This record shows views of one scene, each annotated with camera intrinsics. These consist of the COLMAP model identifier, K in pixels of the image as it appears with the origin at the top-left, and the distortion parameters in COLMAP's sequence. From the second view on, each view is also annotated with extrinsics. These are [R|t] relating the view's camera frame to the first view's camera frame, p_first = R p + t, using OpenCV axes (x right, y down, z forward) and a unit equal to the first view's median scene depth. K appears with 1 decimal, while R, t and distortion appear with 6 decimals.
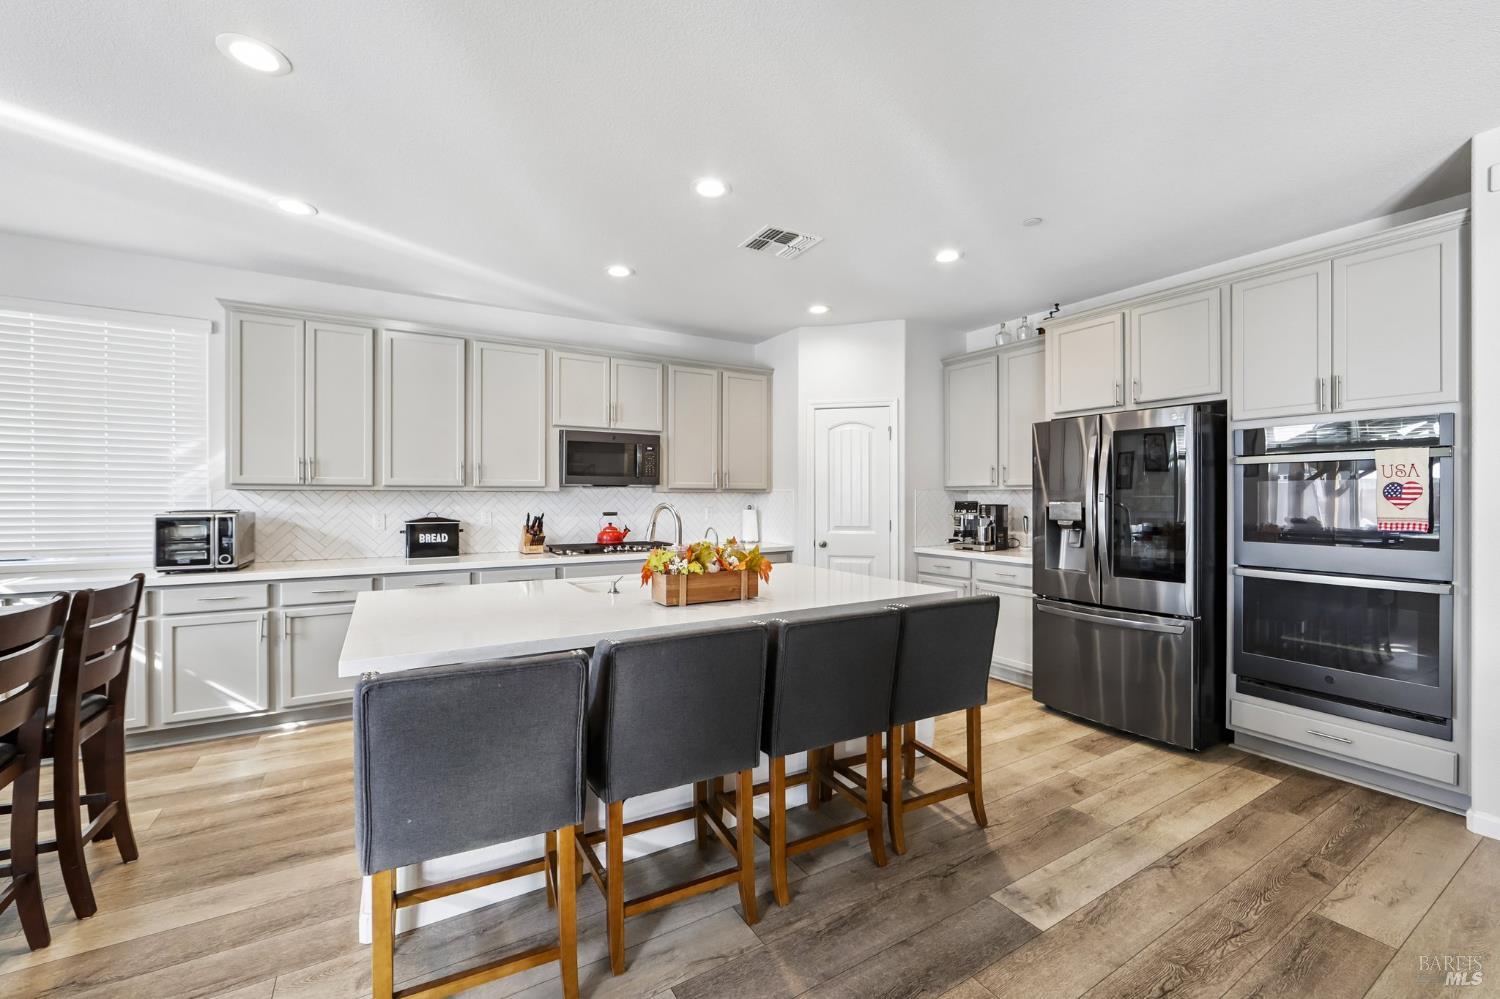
lens RADIAL K [[616.7, 0, 761.6], [0, 616.7, 489.4], [0, 0, 1]] dist [-0.009615, 0.000205]
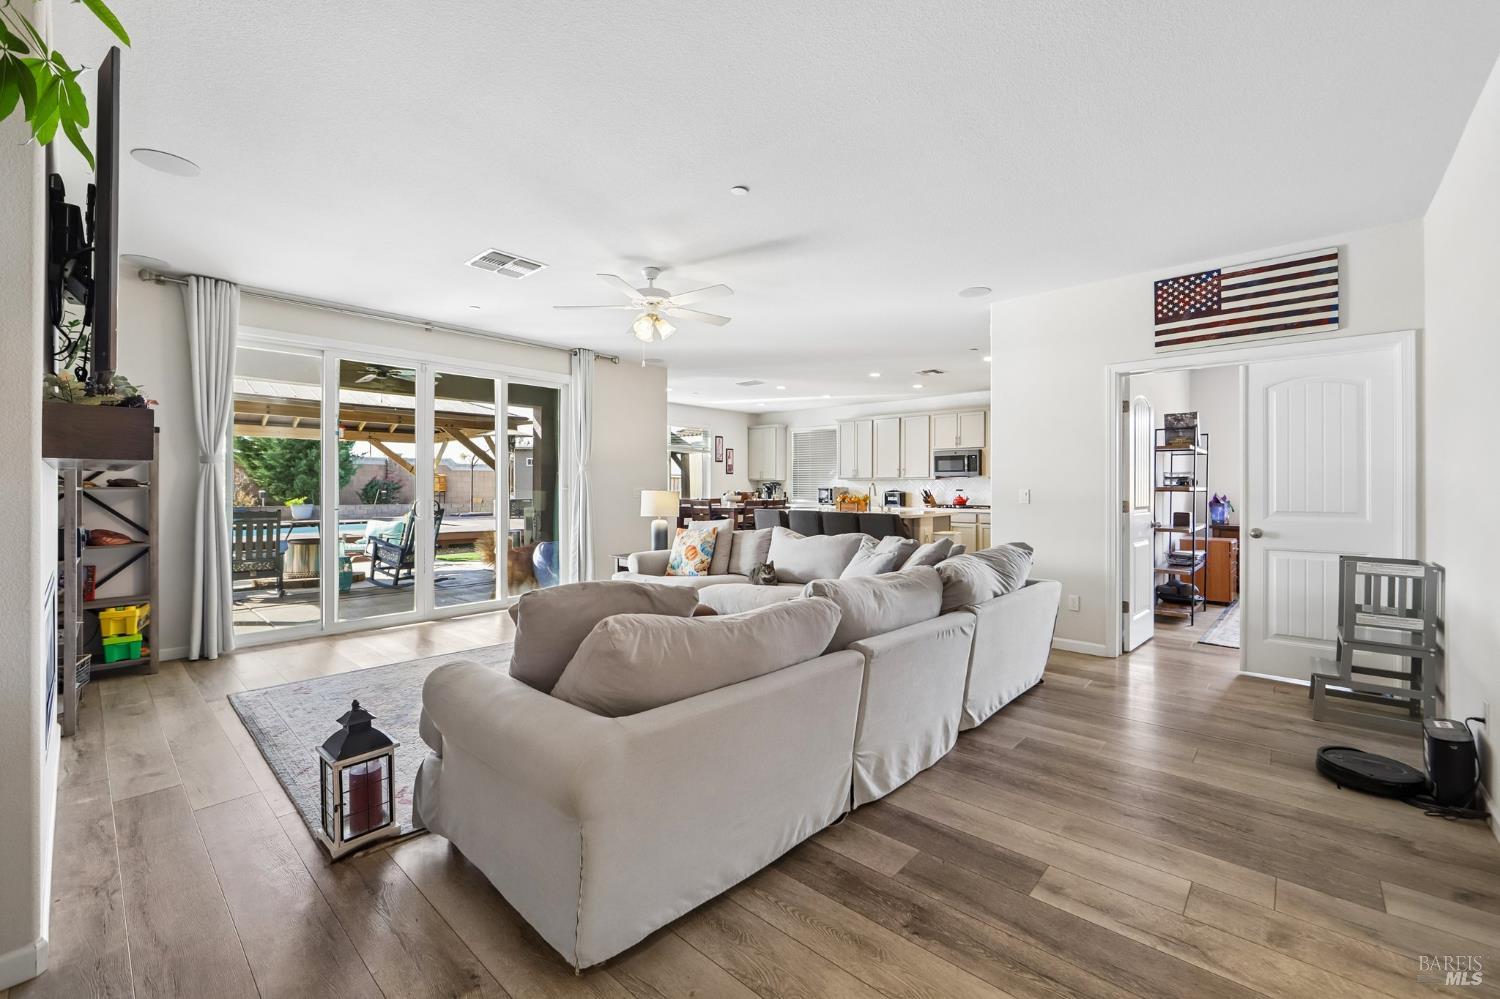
lens RADIAL K [[609.4, 0, 765.7], [0, 609.4, 479.1], [0, 0, 1]] dist [-0.012208, 0.000240]
pose [[0.301384, -0.011577, -0.953433, 1.631304], [0.008676, 0.999918, -0.009399, 0.018397], [0.953463, -0.005439, 0.301460, -0.228786]]
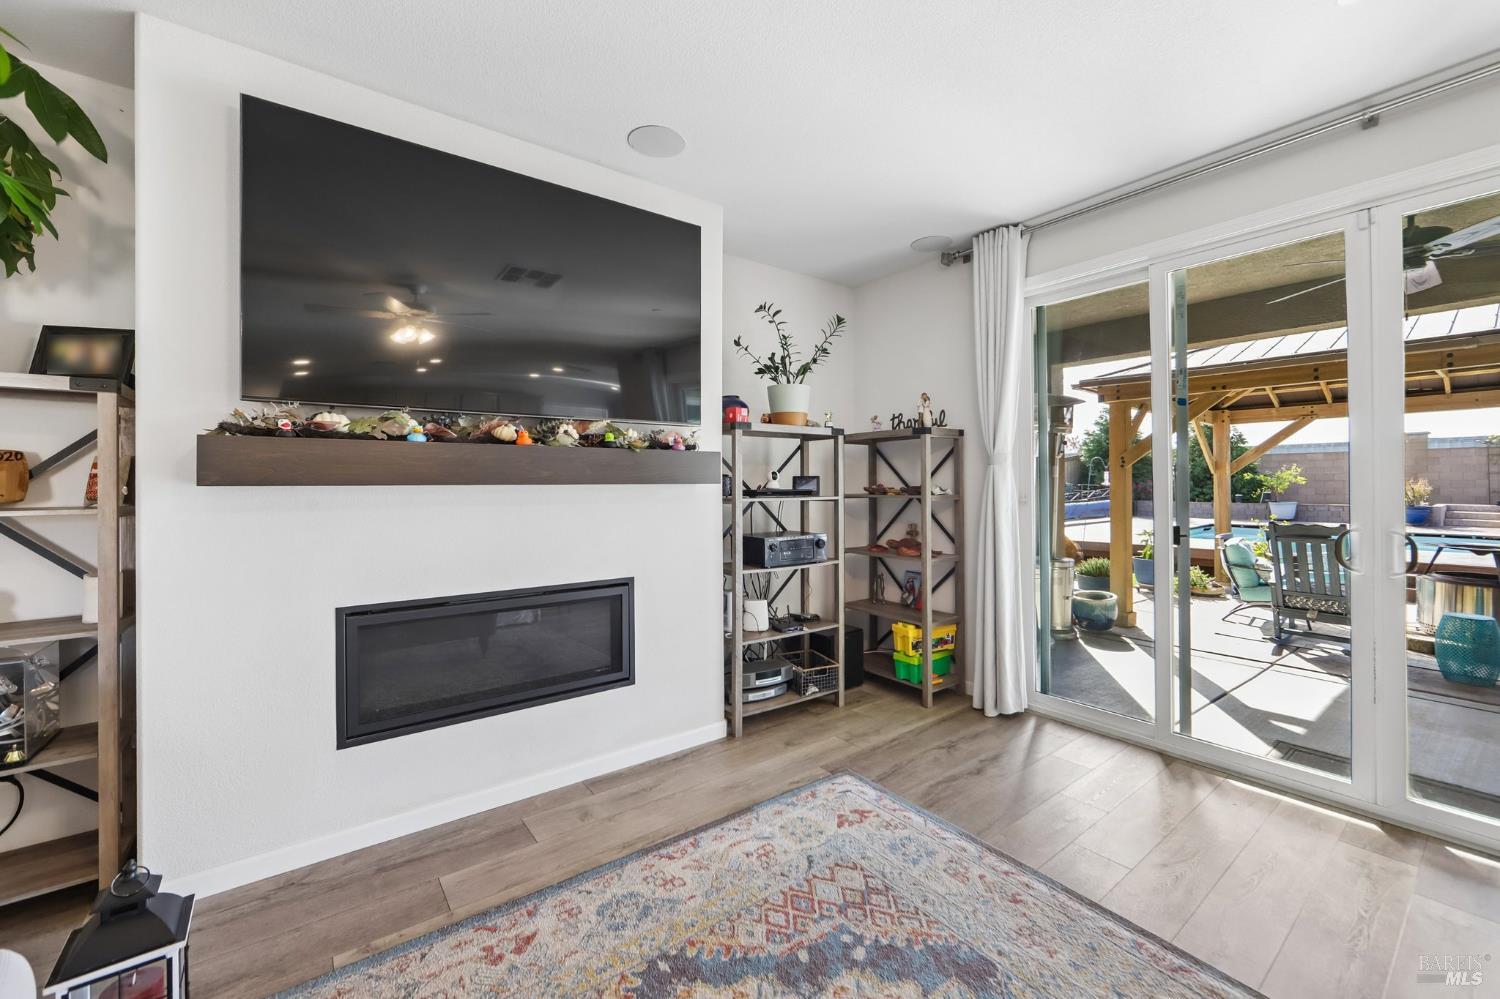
lens RADIAL K [[601.0, 0, 762.8], [0, 601.0, 477.8], [0, 0, 1]] dist [-0.012989, 0.000126]
pose [[-0.992884, 0.005614, -0.118951, 0.788448], [0.007802, 0.999809, -0.017936, 0.002816], [0.118827, -0.018737, -0.992738, -0.061600]]
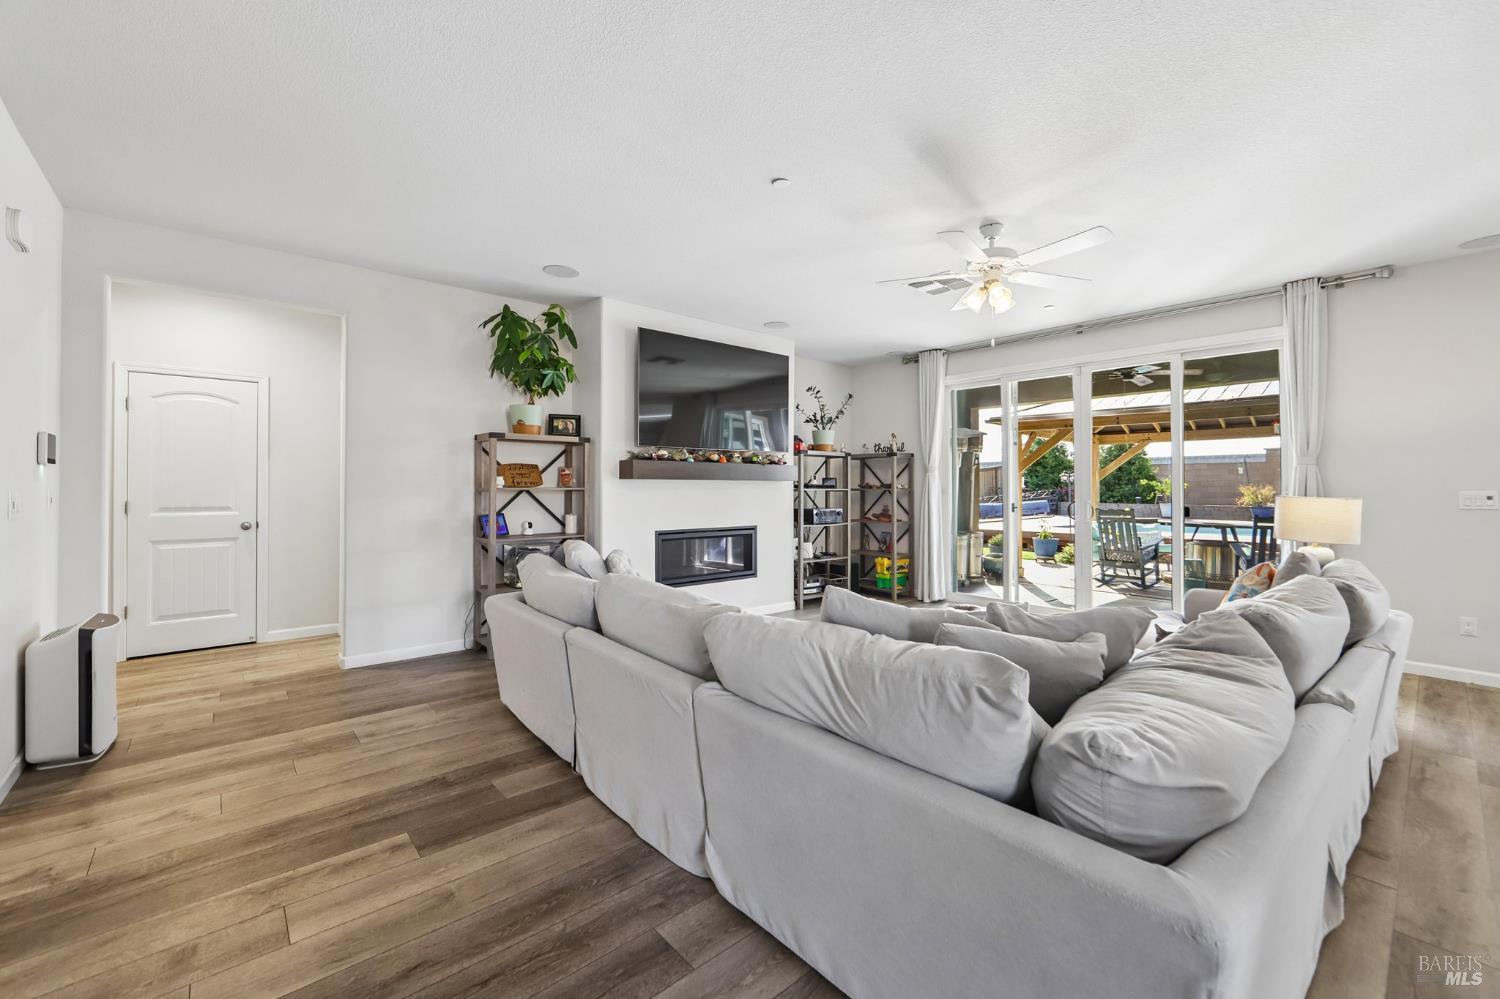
lens RADIAL K [[609.4, 0, 765.7], [0, 609.4, 479.1], [0, 0, 1]] dist [-0.012208, 0.000240]
pose [[-0.981303, -0.002080, -0.192456, 1.092517], [0.002320, 0.999741, -0.022635, 0.024184], [0.192453, -0.022658, -0.981045, 0.618616]]
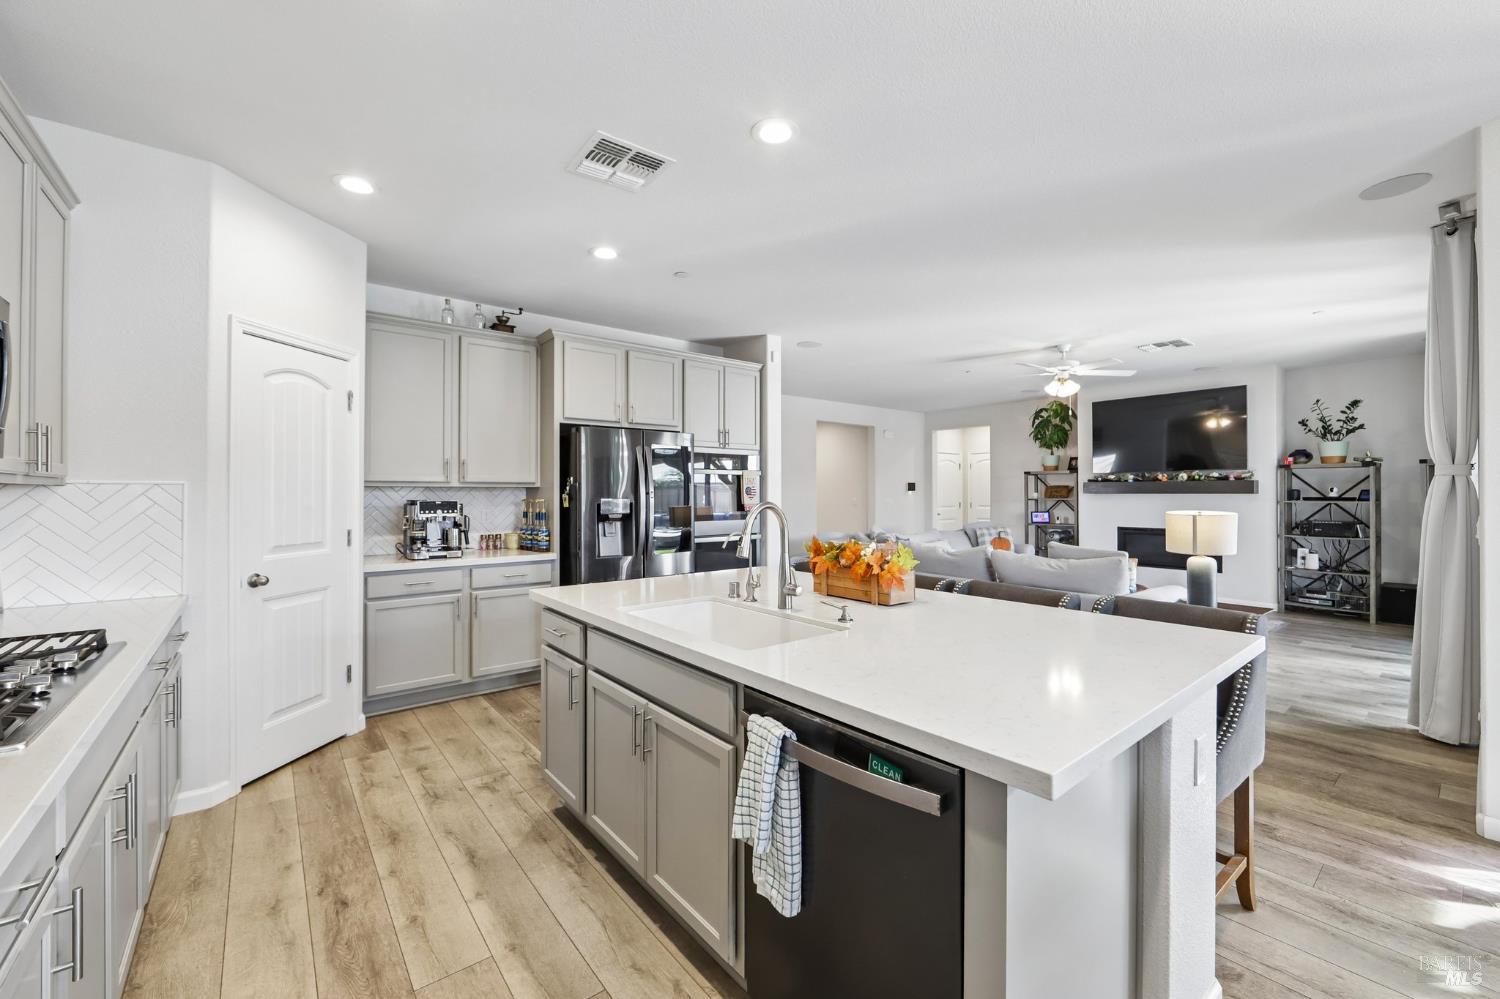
lens RADIAL K [[616.7, 0, 761.6], [0, 616.7, 489.4], [0, 0, 1]] dist [-0.009615, 0.000205]
pose [[-0.147417, 0.007957, 0.989042, -0.602946], [-0.007787, 0.999927, -0.009205, 0.010018], [-0.989044, -0.009058, -0.147344, 0.752480]]
